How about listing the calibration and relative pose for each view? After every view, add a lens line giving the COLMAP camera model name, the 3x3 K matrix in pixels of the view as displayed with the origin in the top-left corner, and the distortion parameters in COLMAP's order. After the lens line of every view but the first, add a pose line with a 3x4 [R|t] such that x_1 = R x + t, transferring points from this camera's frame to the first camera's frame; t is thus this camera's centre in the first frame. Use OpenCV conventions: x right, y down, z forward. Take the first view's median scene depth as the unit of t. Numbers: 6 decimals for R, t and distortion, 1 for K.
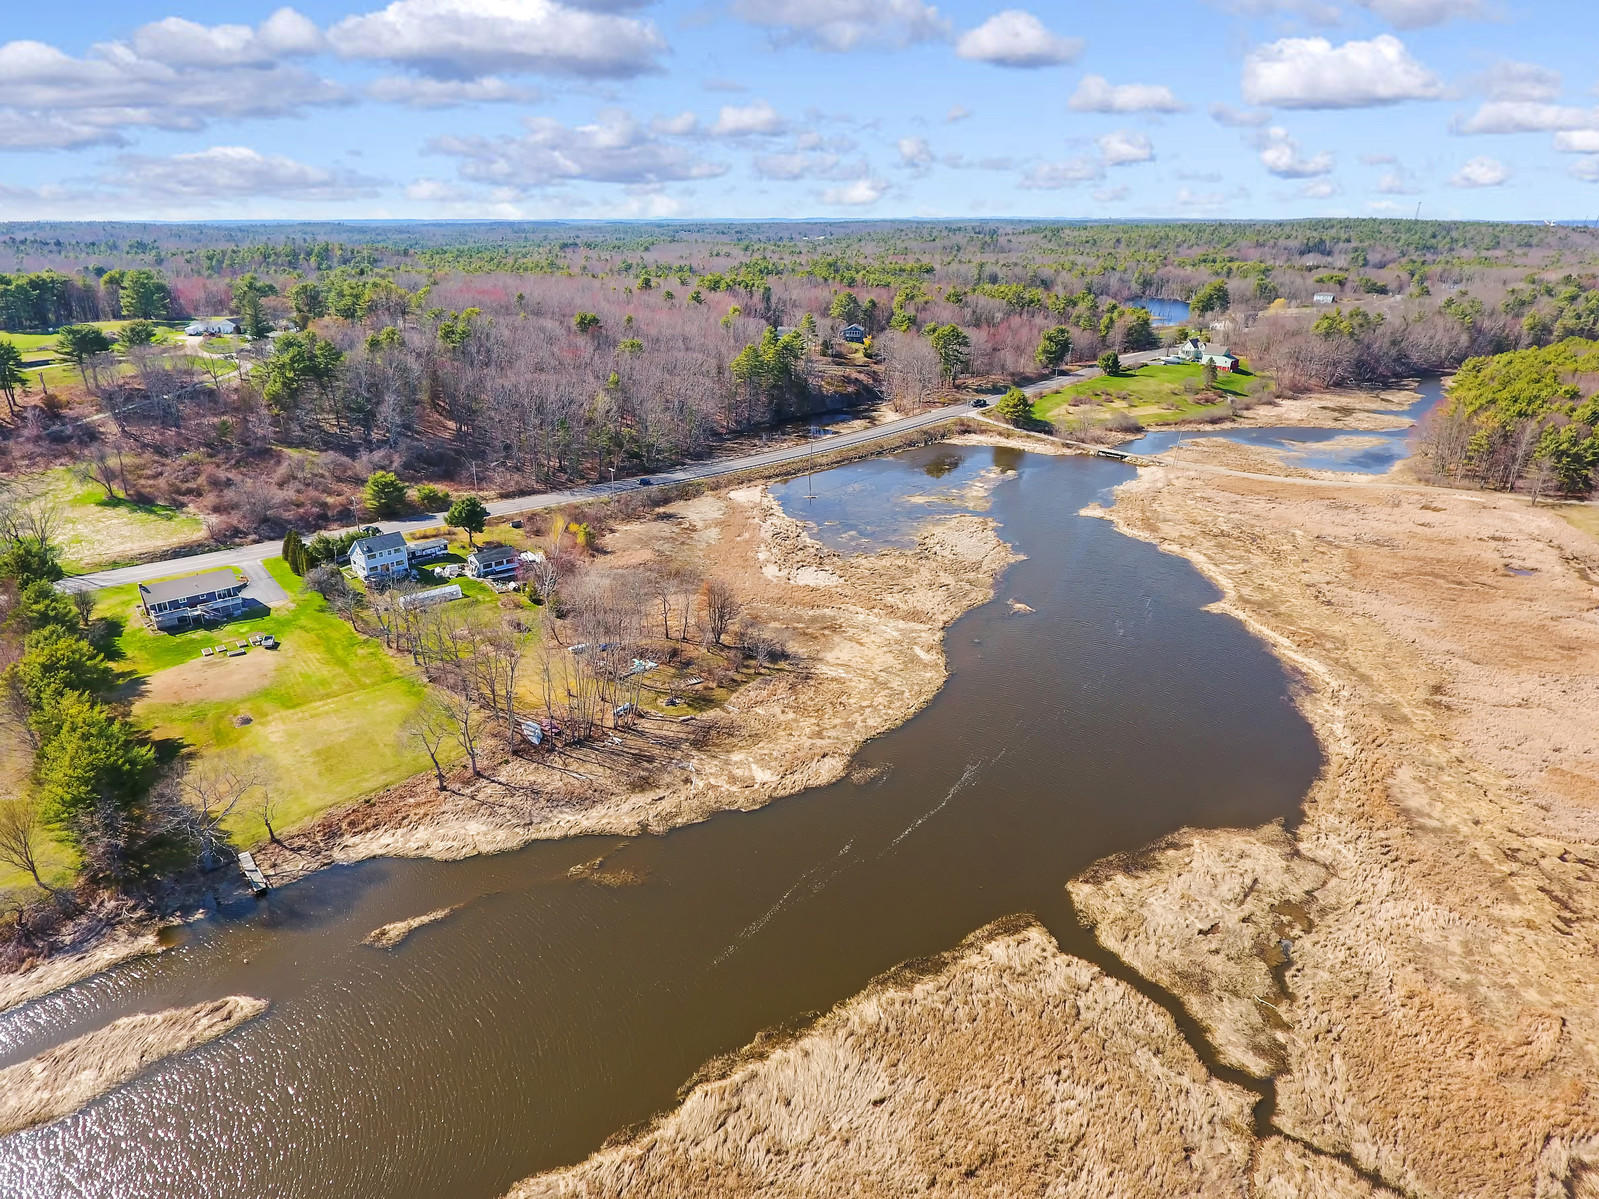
lens RADIAL K [[943.1, 0, 799.5], [0, 943.1, 599.5], [0, 0, 1]] dist [-0.019301, 0.001286]
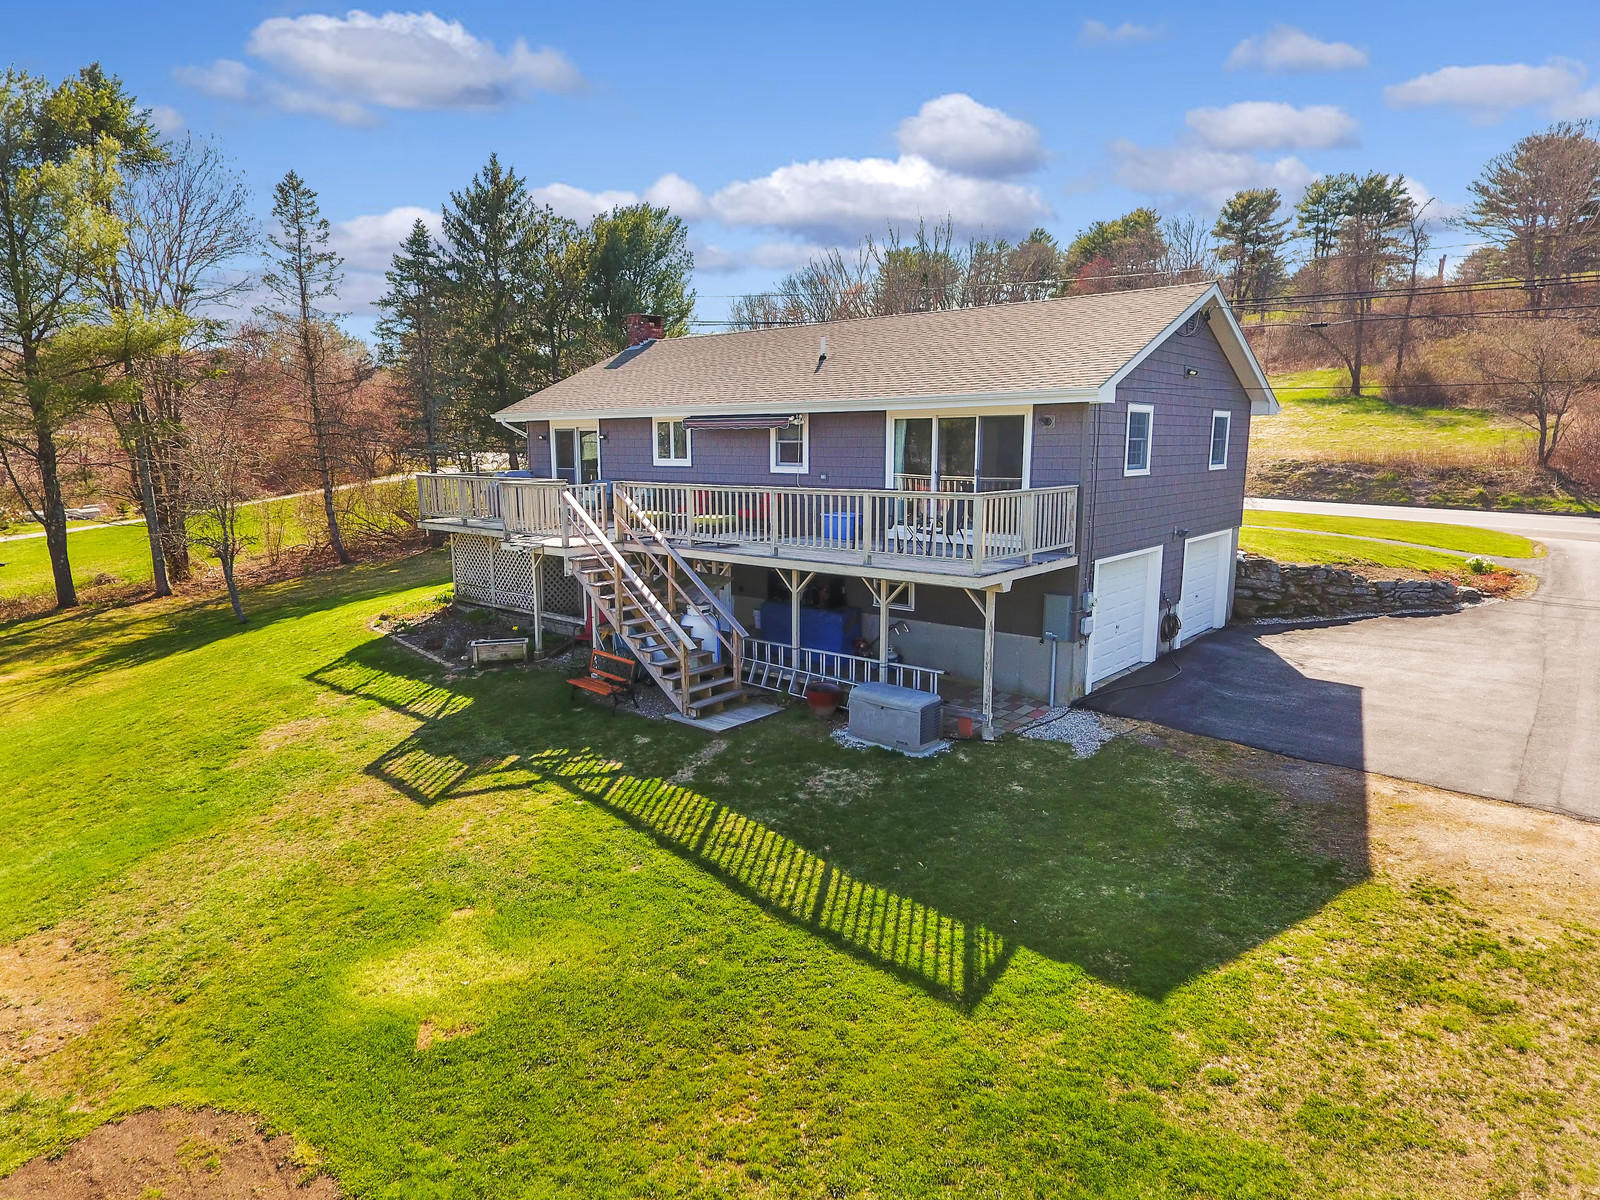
lens RADIAL K [[943.7, 0, 800.0], [0, 943.7, 600.0], [0, 0, 1]] dist [-0.019301, 0.001286]
pose [[0.128400, 0.150944, -0.980168, -0.553859], [-0.377460, 0.921400, 0.092447, 0.000376], [0.917081, 0.358104, 0.175283, 1.022516]]
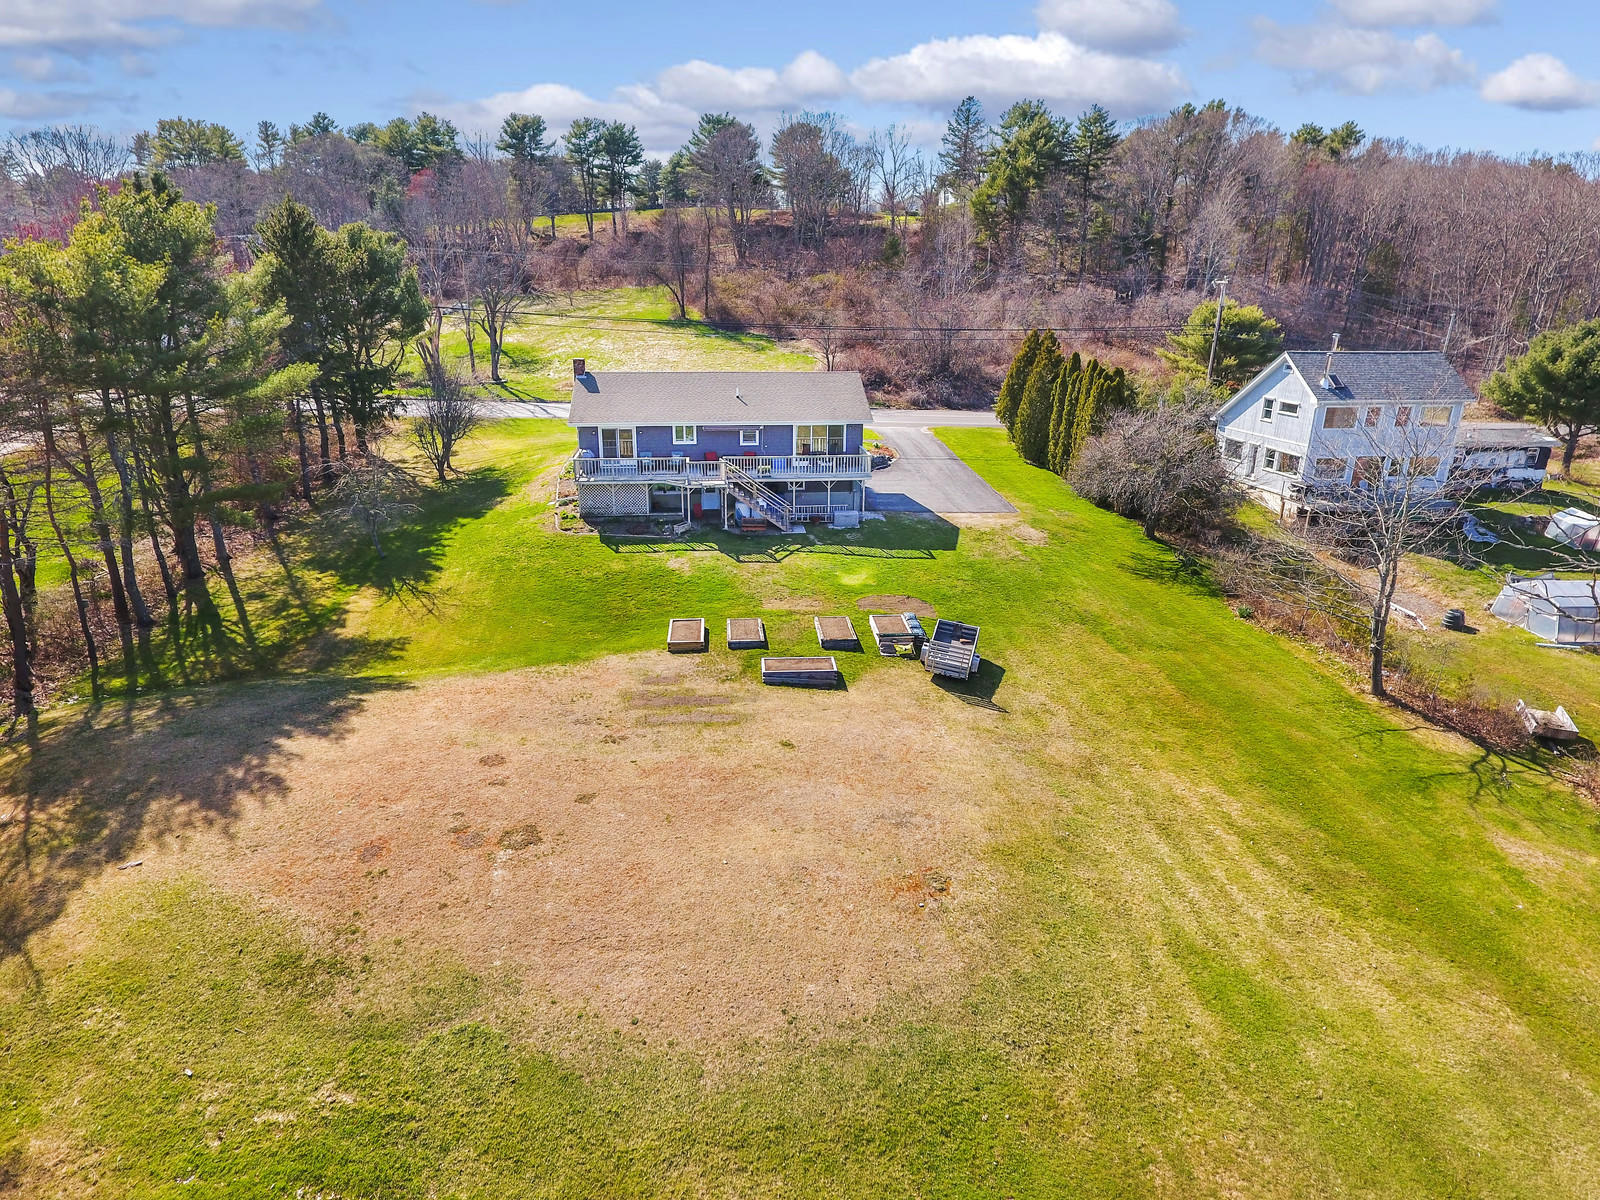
lens RADIAL K [[943.7, 0, 800.0], [0, 943.7, 600.0], [0, 0, 1]] dist [-0.019301, 0.001286]
pose [[0.816733, 0.183538, -0.547048, -0.480422], [-0.226733, 0.973886, -0.011763, 0.043713], [0.530603, 0.133641, 0.837019, 0.806231]]
